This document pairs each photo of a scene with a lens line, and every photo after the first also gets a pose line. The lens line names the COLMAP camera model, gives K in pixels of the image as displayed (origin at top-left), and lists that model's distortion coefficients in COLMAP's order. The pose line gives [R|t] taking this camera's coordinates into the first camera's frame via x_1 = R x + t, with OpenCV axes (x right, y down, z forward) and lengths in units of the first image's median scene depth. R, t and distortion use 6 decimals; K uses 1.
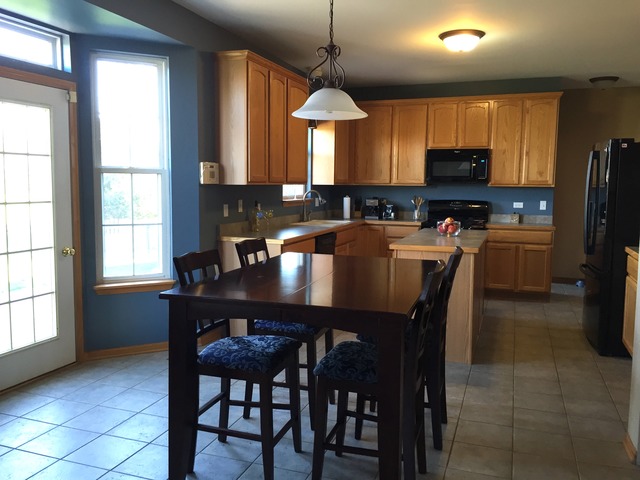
lens RADIAL K [[545.8, 0, 319.2], [0, 545.8, 238.8], [0, 0, 1]] dist [0.016583, -0.005695]
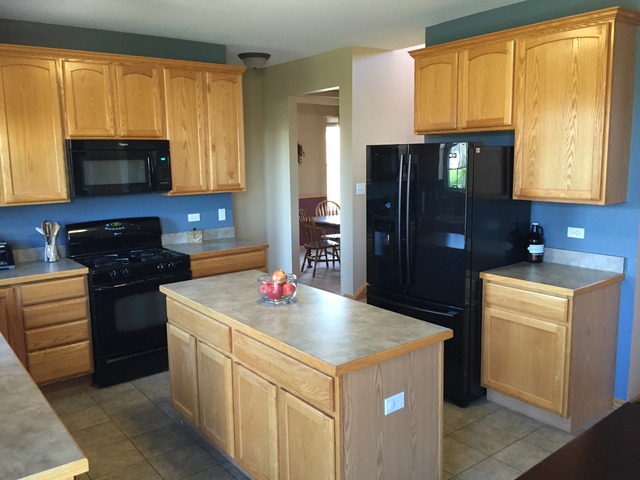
lens RADIAL K [[545.8, 0, 320.1], [0, 545.8, 240.3], [0, 0, 1]] dist [0.016583, -0.005695]
pose [[0.533926, -0.151878, 0.831779, -0.157568], [0.105835, 0.988003, 0.112467, -0.097427], [-0.838881, 0.027983, 0.543595, 0.474700]]
